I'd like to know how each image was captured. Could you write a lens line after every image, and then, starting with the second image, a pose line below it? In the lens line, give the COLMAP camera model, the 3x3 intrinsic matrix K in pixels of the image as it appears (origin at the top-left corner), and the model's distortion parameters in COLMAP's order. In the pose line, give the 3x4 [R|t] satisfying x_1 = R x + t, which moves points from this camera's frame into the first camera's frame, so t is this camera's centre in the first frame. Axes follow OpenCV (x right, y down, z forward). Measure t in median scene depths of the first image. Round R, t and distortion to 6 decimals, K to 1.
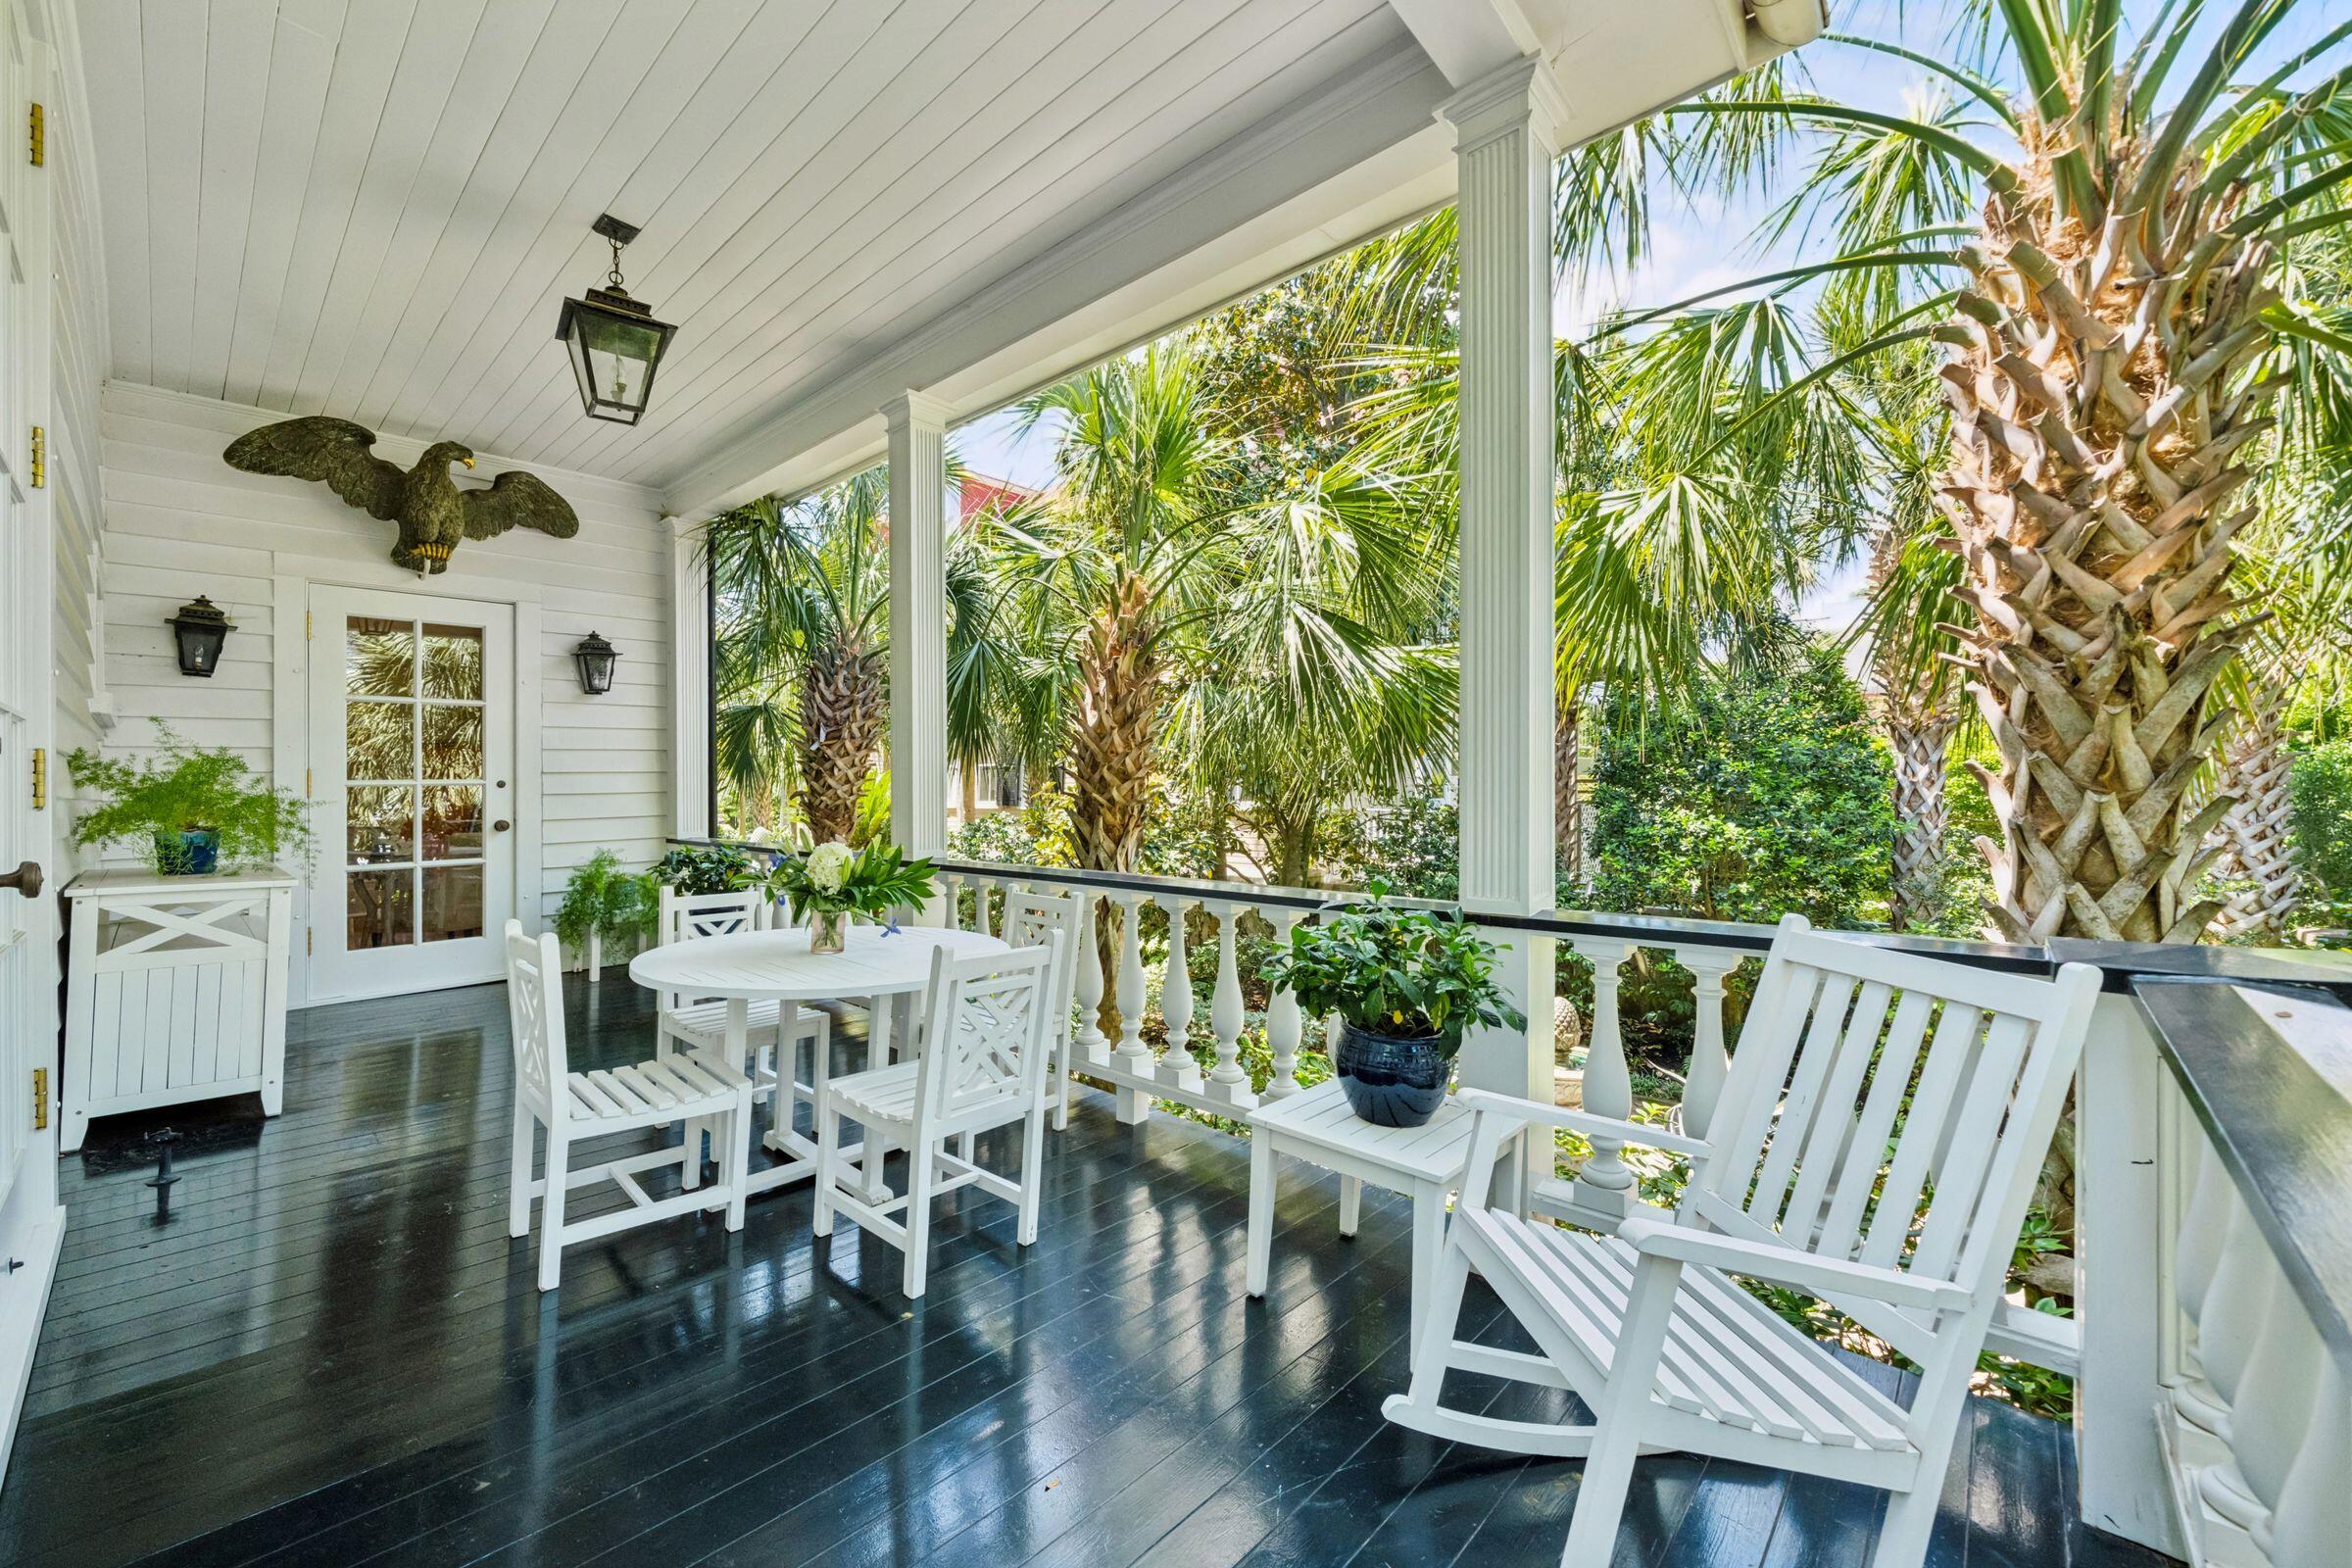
lens RADIAL K [[967.8, 0, 1176.0], [0, 967.8, 784.0], [0, 0, 1]] dist [-0.001543, -0.000153]
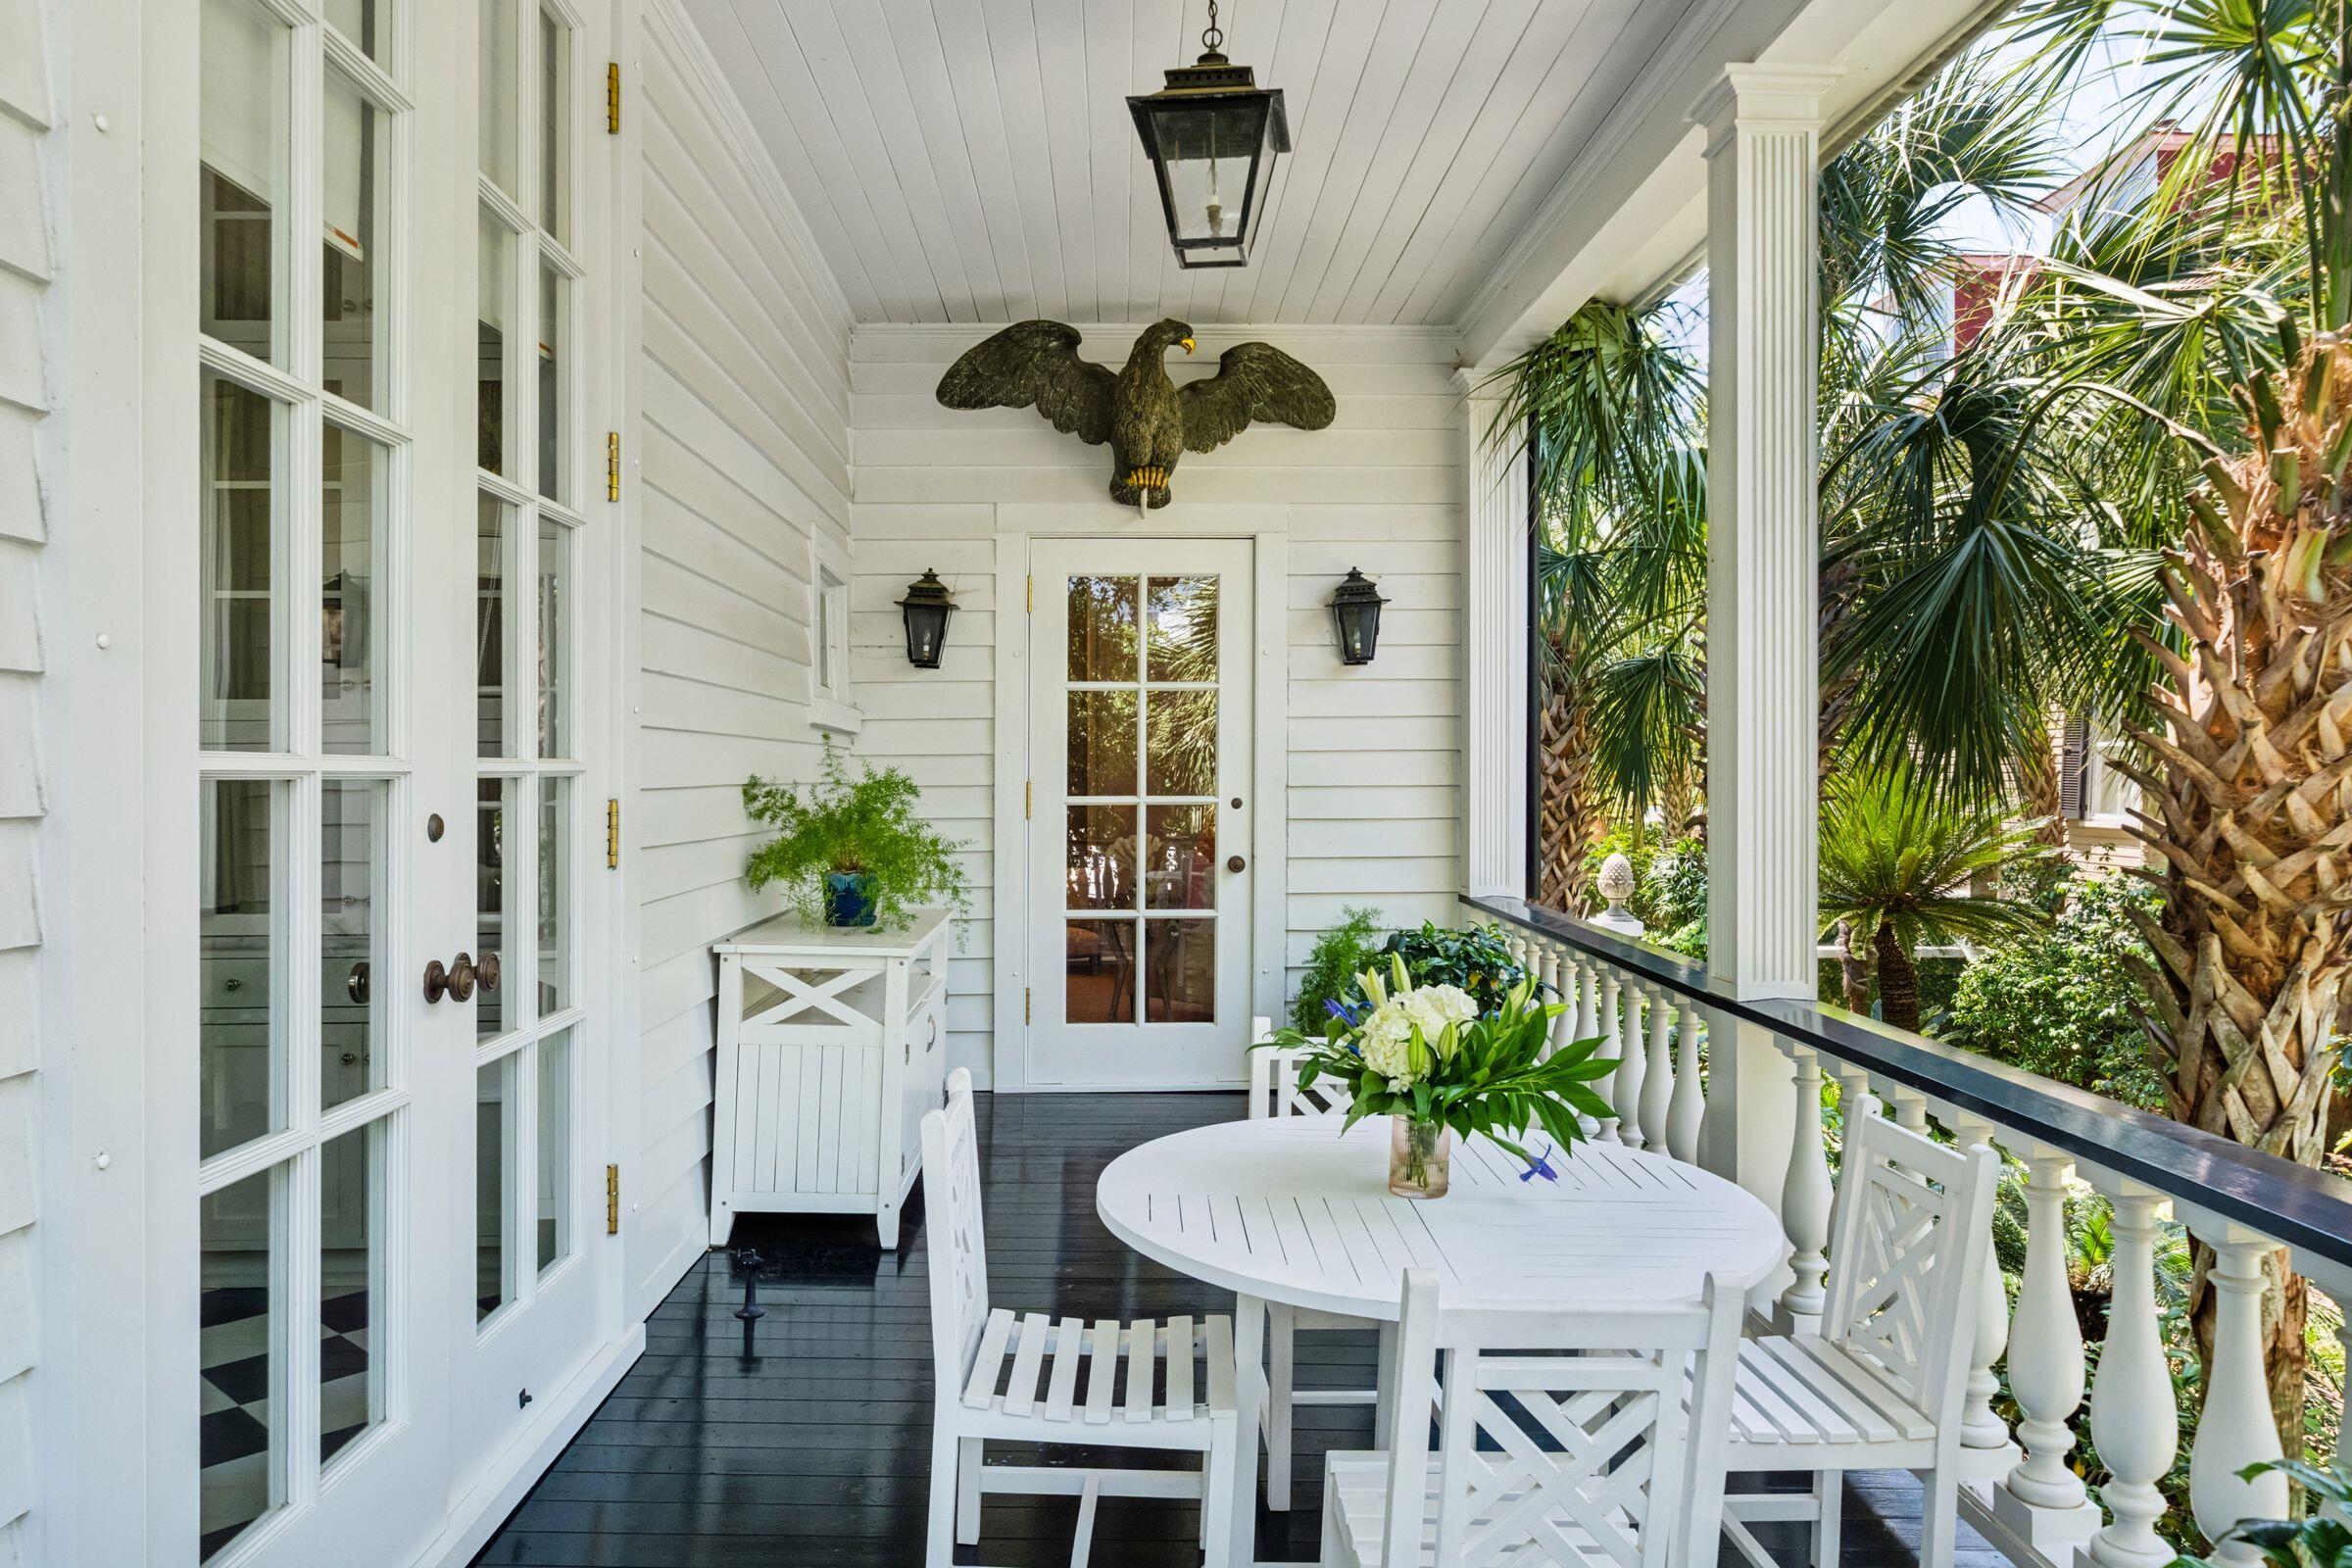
lens RADIAL K [[1675.9, 0, 1084.0], [0, 1675.9, 759.5], [0, 0, 1]] dist [0.005082, 0.001035]
pose [[0.684651, 0.004773, -0.728856, 0.110866], [-0.005442, 0.999984, 0.001437, -0.038396], [0.728851, 0.002983, 0.684666, 0.132764]]
